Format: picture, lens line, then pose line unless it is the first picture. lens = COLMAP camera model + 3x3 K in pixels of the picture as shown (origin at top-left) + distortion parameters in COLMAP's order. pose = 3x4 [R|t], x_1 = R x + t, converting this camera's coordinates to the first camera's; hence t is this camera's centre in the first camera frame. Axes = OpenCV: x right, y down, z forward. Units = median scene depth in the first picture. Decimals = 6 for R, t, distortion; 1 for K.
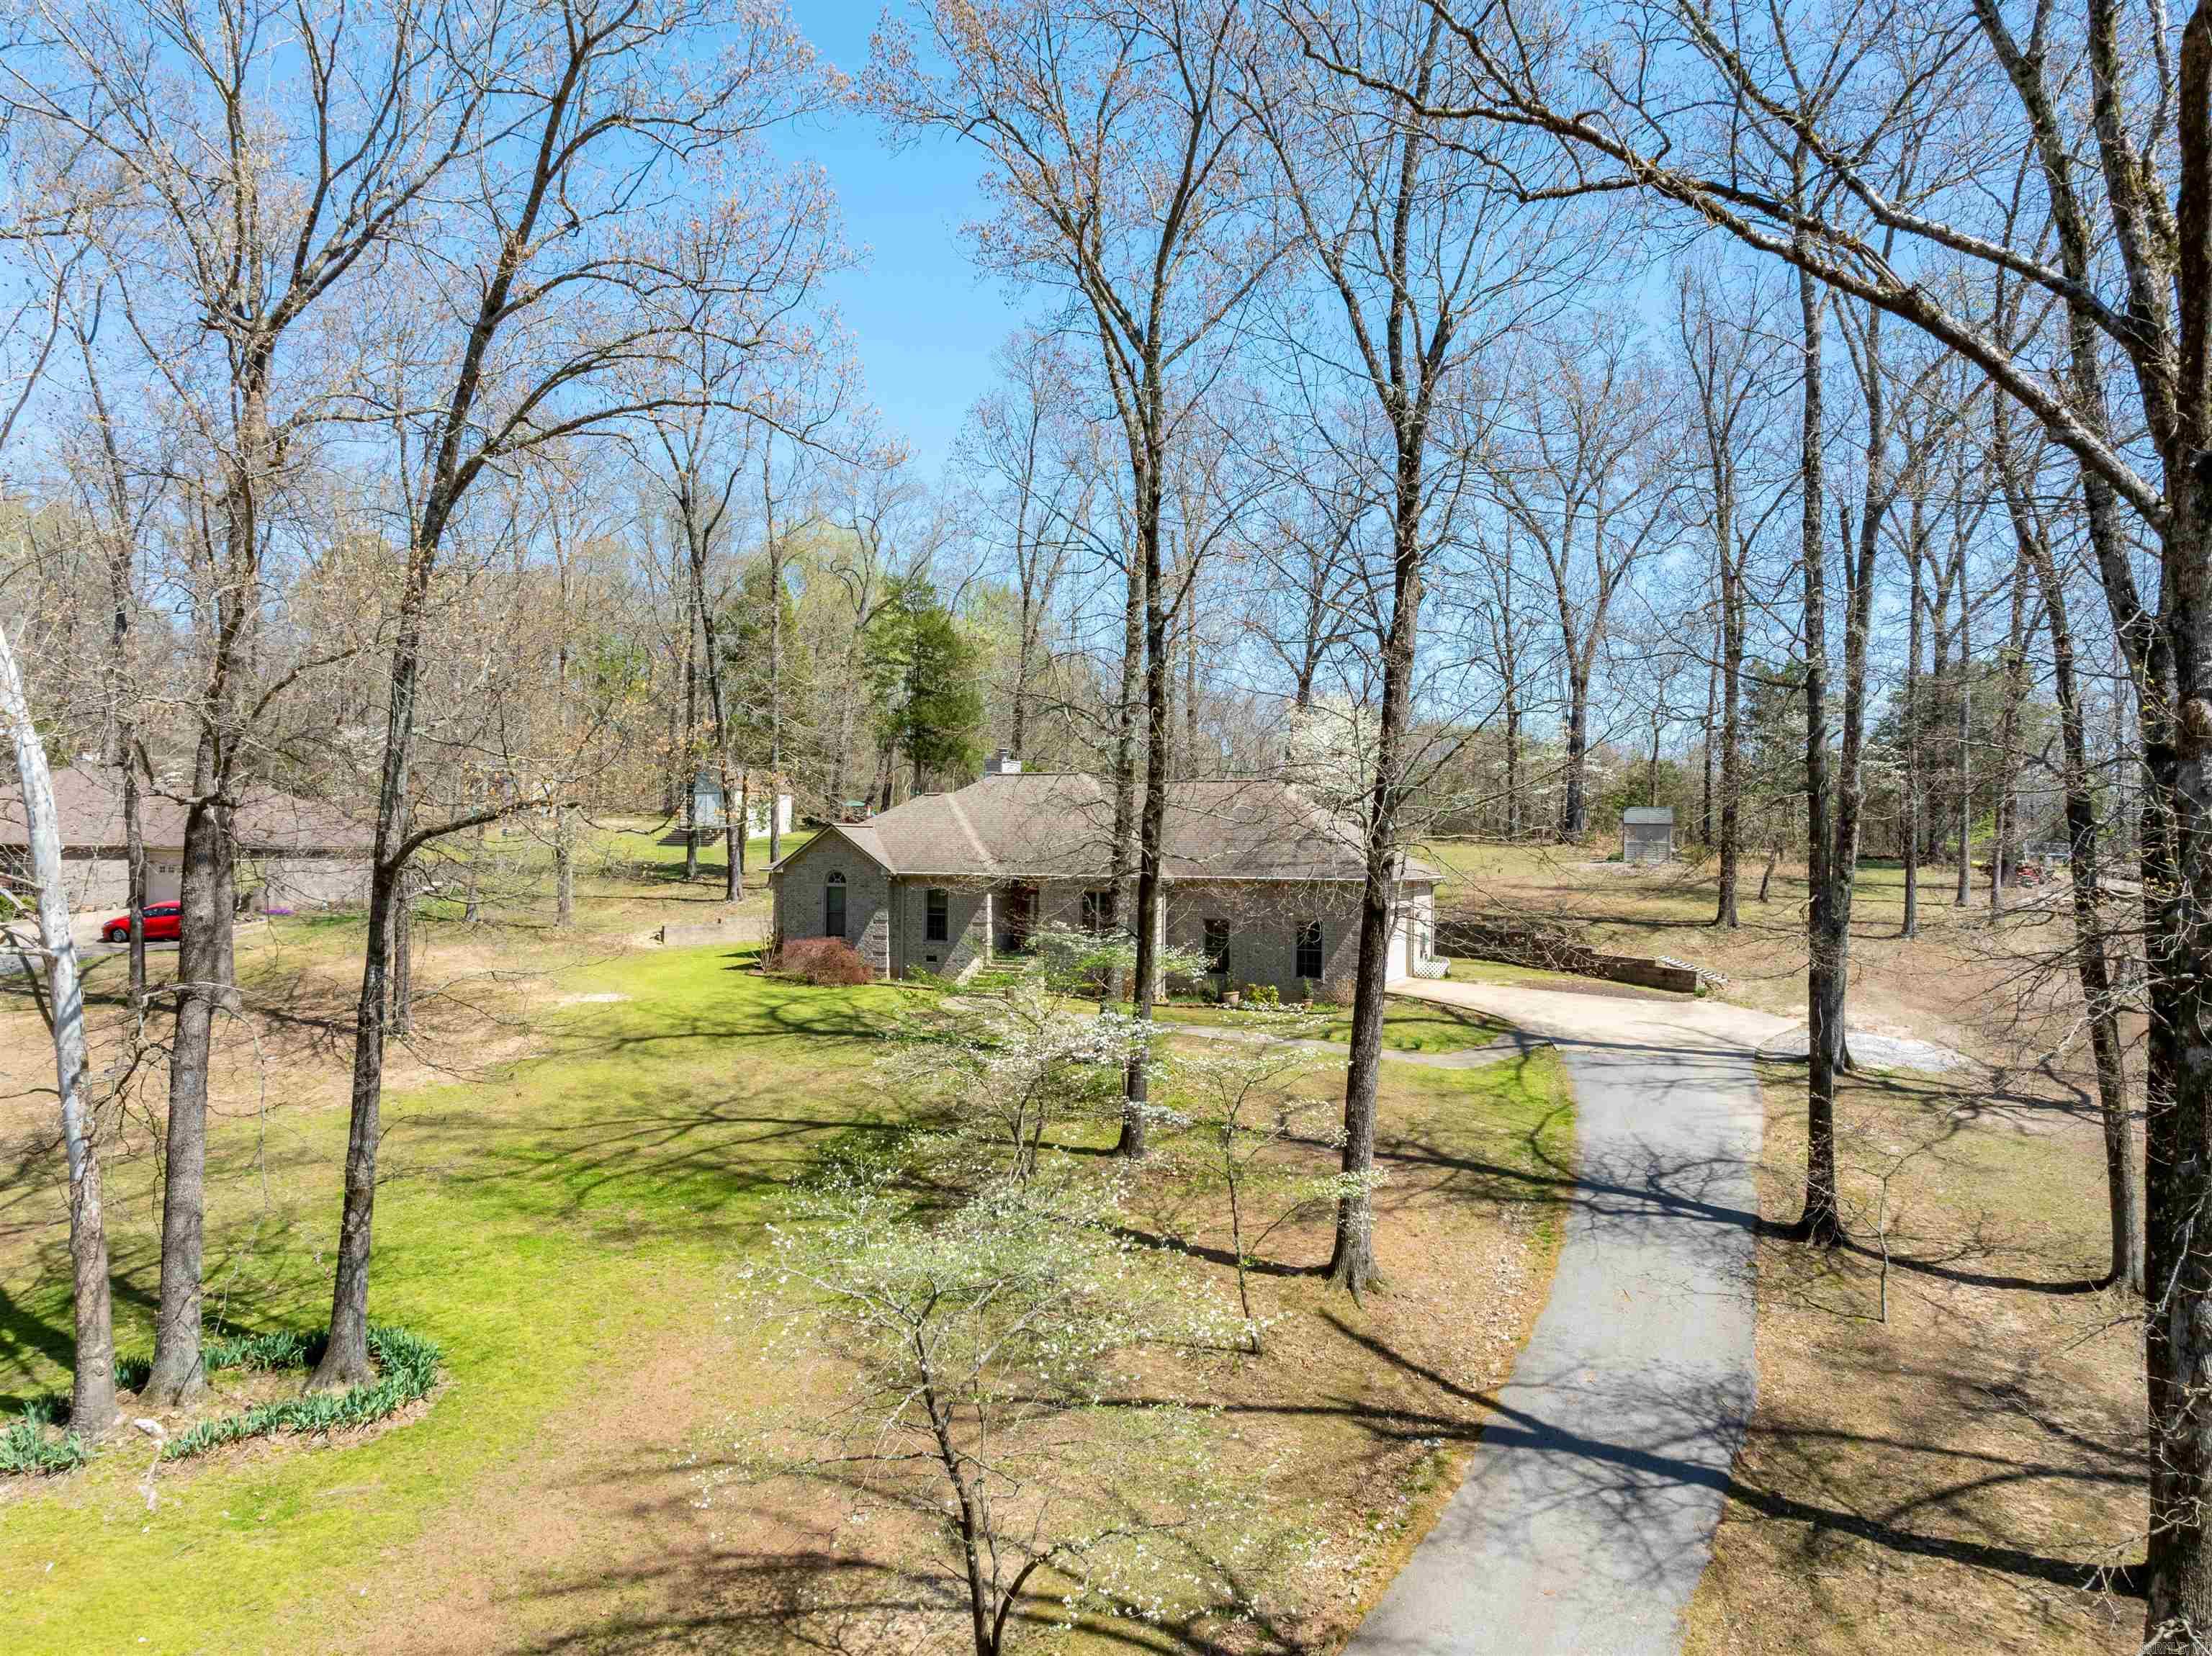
lens RADIAL K [[1558.1, 0, 1118.0], [0, 1558.1, 841.0], [0, 0, 1]] dist [-0.042702, 0.031426]
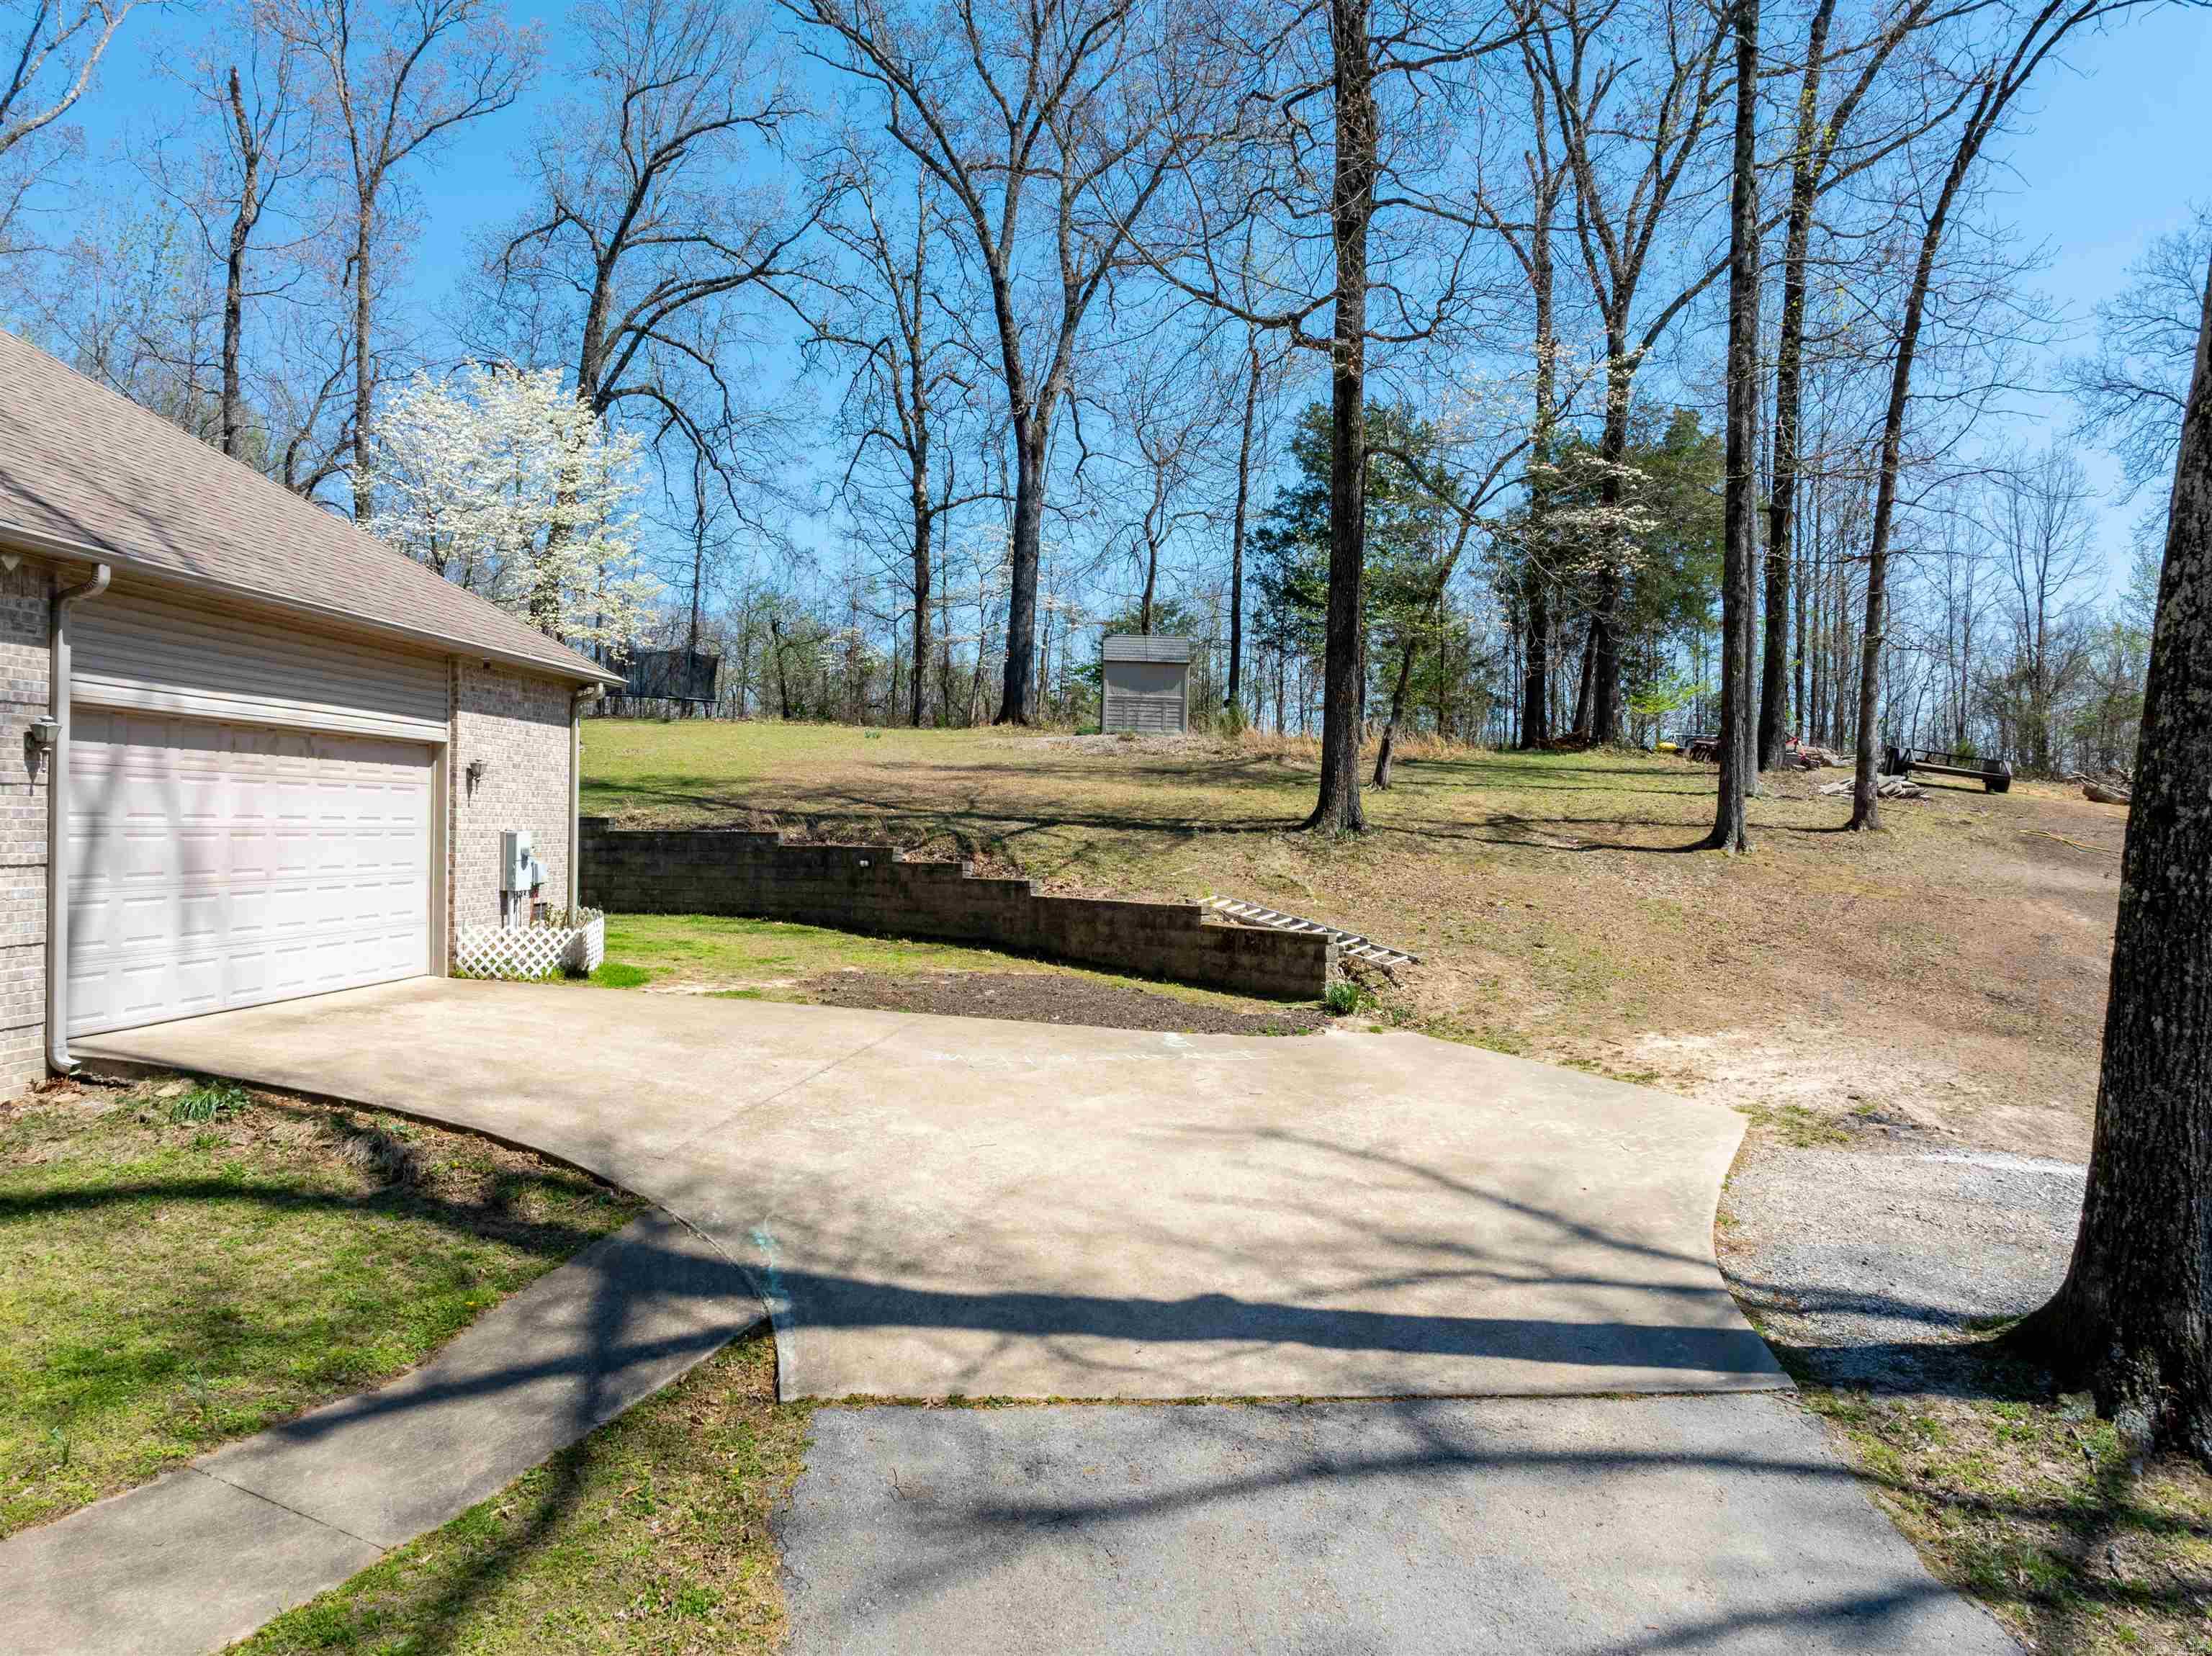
lens RADIAL K [[1558.1, 0, 1116.6], [0, 1558.1, 823.4], [0, 0, 1]] dist [-0.042702, 0.031426]
pose [[0.946481, -0.001114, 0.322757, 0.222151], [-0.000756, 0.999984, 0.005669, 0.057923], [-0.322758, -0.005610, 0.946465, 0.694991]]
